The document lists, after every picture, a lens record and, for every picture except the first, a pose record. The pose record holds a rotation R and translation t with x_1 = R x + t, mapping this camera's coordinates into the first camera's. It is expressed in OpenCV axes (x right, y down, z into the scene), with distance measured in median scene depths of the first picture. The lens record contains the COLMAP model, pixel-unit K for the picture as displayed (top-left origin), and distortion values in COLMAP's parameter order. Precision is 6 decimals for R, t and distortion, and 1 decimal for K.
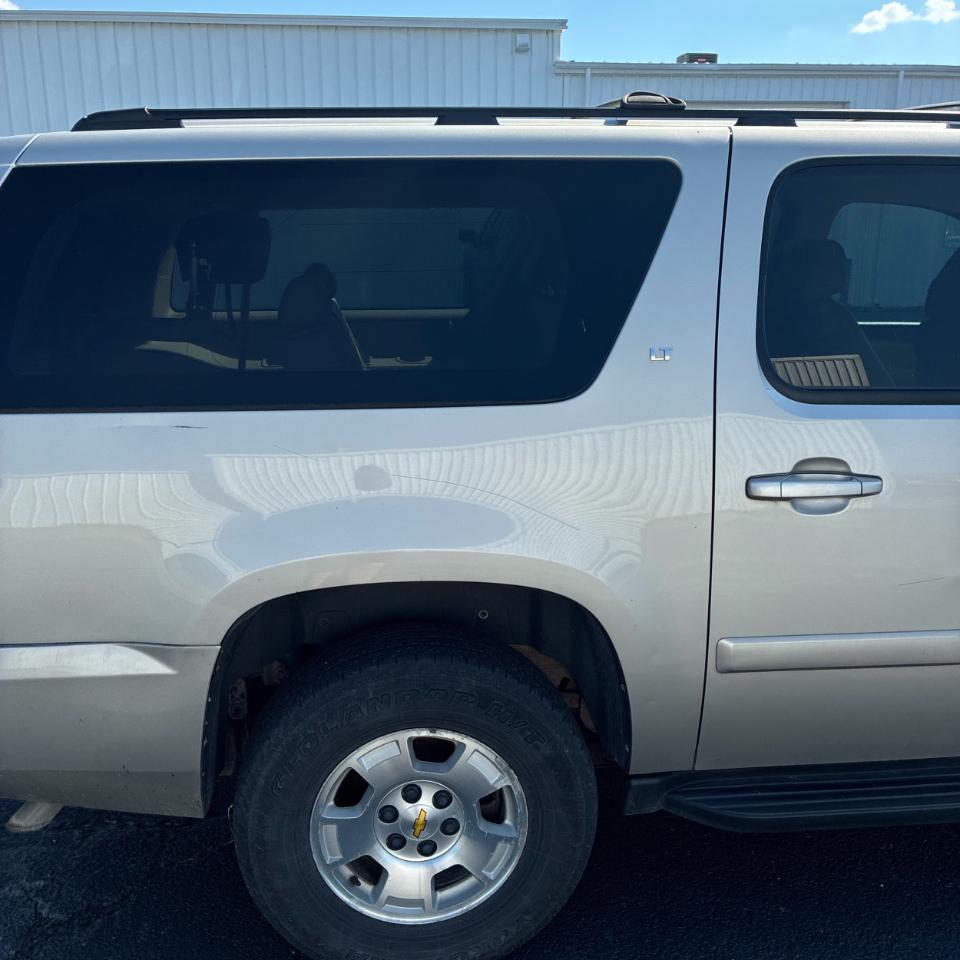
lens RADIAL K [[978.8, 0, 480.0], [0, 978.8, 480.0], [0, 0, 1]] dist [0.014144, 0.004714]
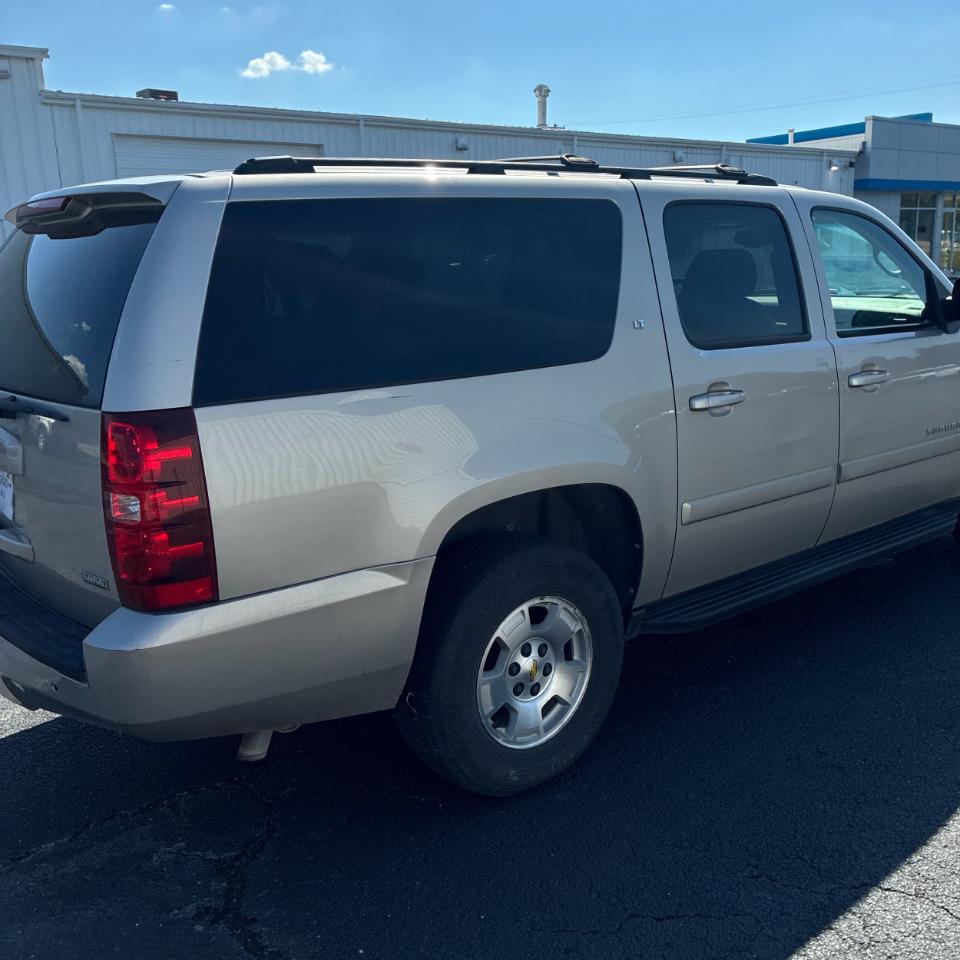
lens RADIAL K [[964.5, 0, 483.5], [0, 964.5, 470.3], [0, 0, 1]] dist [0.013296, 0.007231]
pose [[0.844532, -0.136037, 0.517938, -0.787830], [0.154471, 0.987968, 0.007615, 0.047794], [-0.512742, 0.073575, 0.855385, -0.155562]]
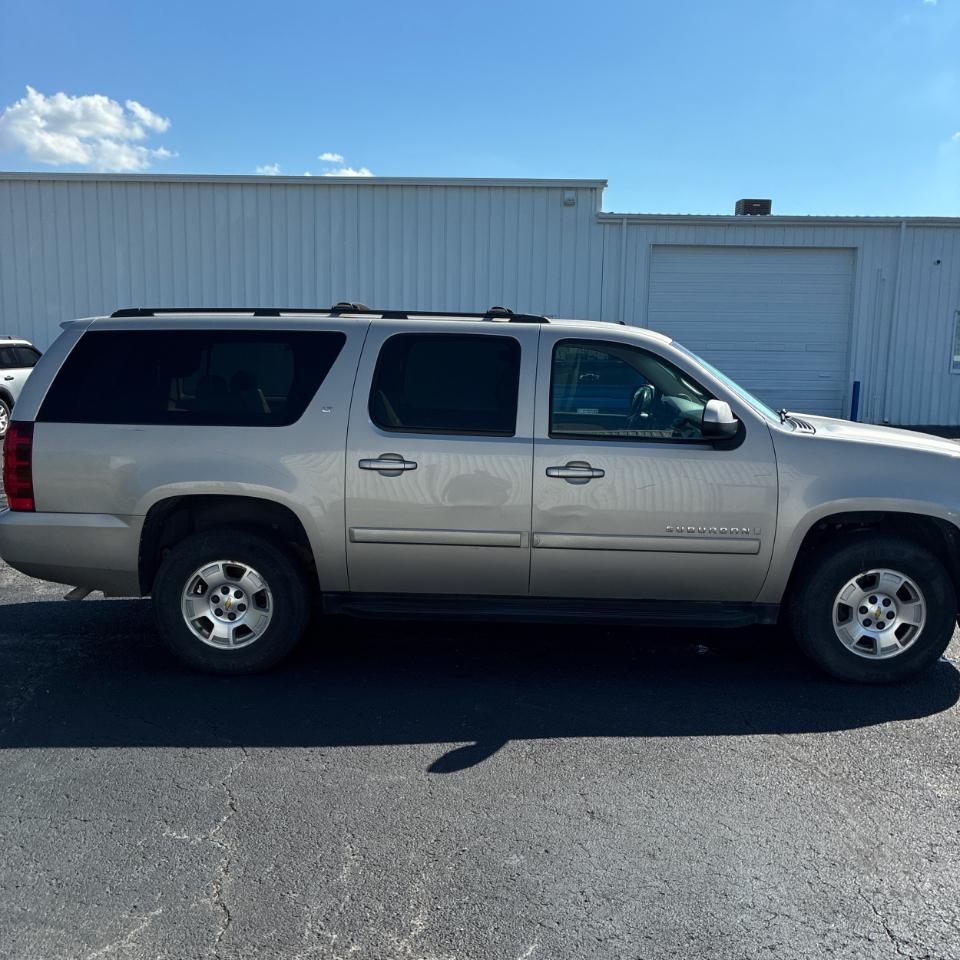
lens RADIAL K [[987.6, 0, 507.5], [0, 987.6, 492.4], [0, 0, 1]] dist [0.017635, 0.006758]
pose [[0.993601, 0.037267, -0.106623, 0.848009], [-0.047896, 0.993941, -0.098931, 0.285246], [0.102290, 0.103405, 0.989366, -1.312293]]
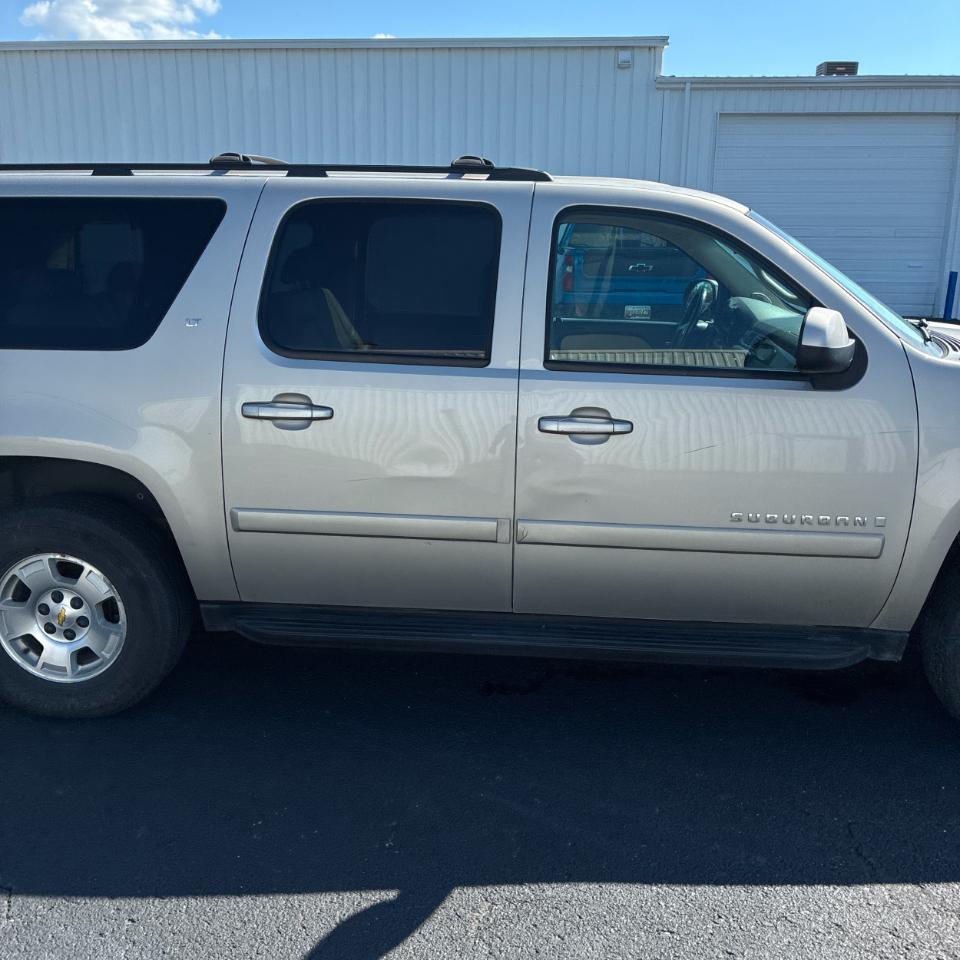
lens RADIAL K [[982.3, 0, 491.5], [0, 982.3, 484.6], [0, 0, 1]] dist [-0.005658, 0.026890]
pose [[0.982786, 0.060016, -0.174728, 0.878167], [-0.059987, 0.998184, 0.005454, 0.087334], [0.174738, 0.005121, 0.984602, -0.436071]]
